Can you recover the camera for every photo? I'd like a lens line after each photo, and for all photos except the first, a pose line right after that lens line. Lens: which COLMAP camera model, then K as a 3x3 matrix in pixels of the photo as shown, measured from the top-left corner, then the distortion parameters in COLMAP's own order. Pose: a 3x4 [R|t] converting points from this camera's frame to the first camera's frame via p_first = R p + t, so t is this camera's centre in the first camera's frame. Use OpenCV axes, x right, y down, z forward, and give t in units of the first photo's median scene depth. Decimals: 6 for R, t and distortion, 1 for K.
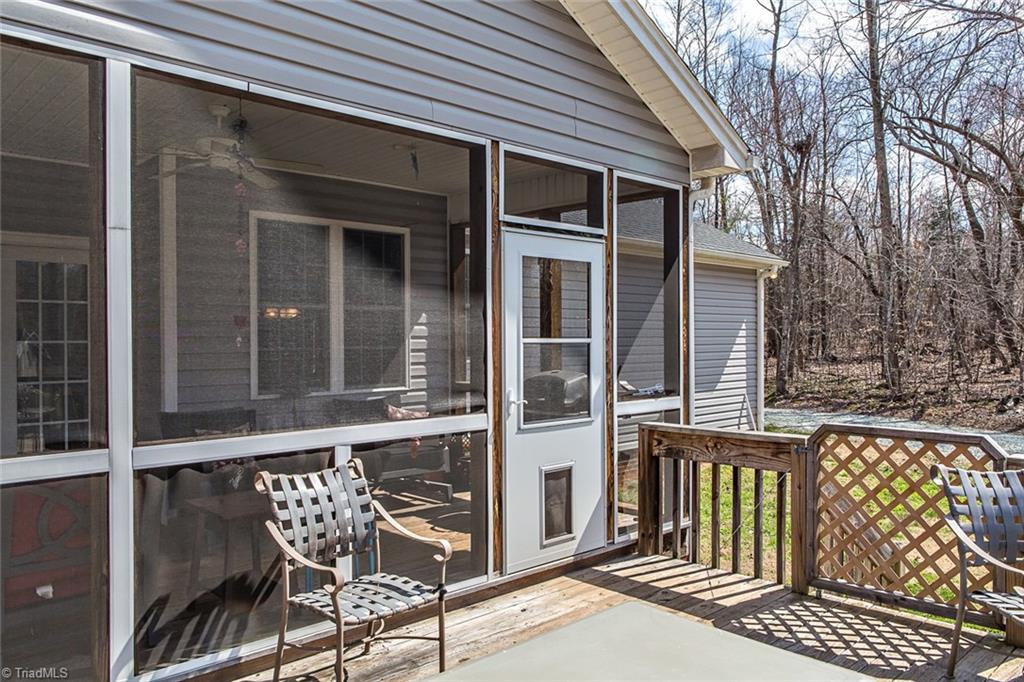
lens RADIAL K [[779.3, 0, 512.0], [0, 779.3, 341.0], [0, 0, 1]] dist [-0.000033, -0.000036]
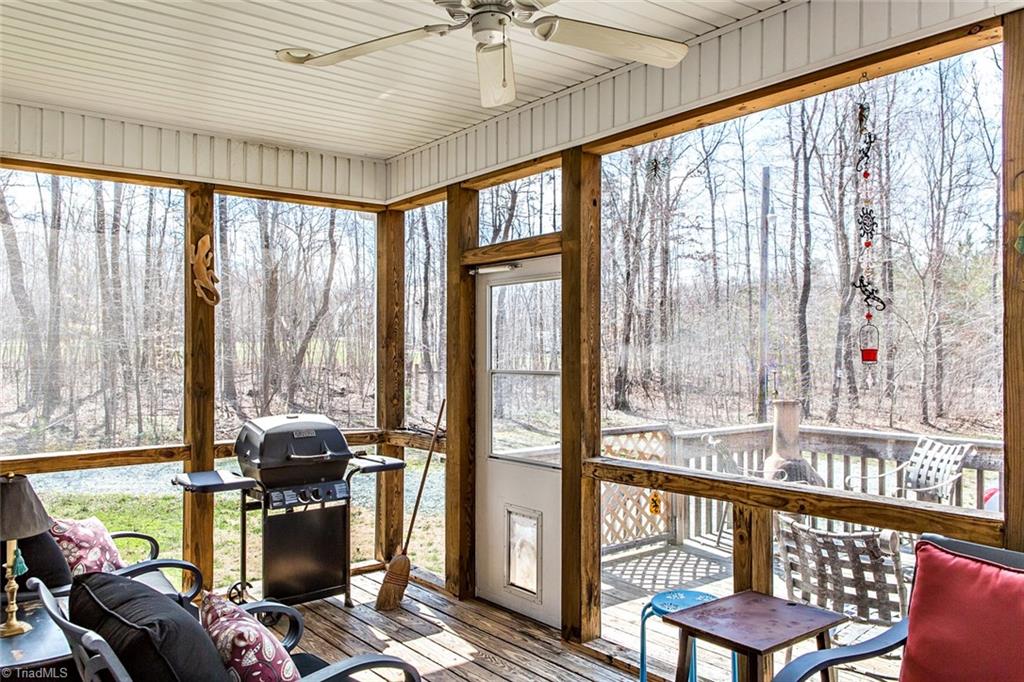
lens RADIAL K [[794.9, 0, 512.0], [0, 794.9, 341.0], [0, 0, 1]] dist [-0.000917, -0.000214]
pose [[0.102817, 0.011097, 0.994638, -1.053516], [0.006137, 0.999912, -0.011790, -0.035542], [-0.994681, 0.007317, 0.102740, 1.100280]]
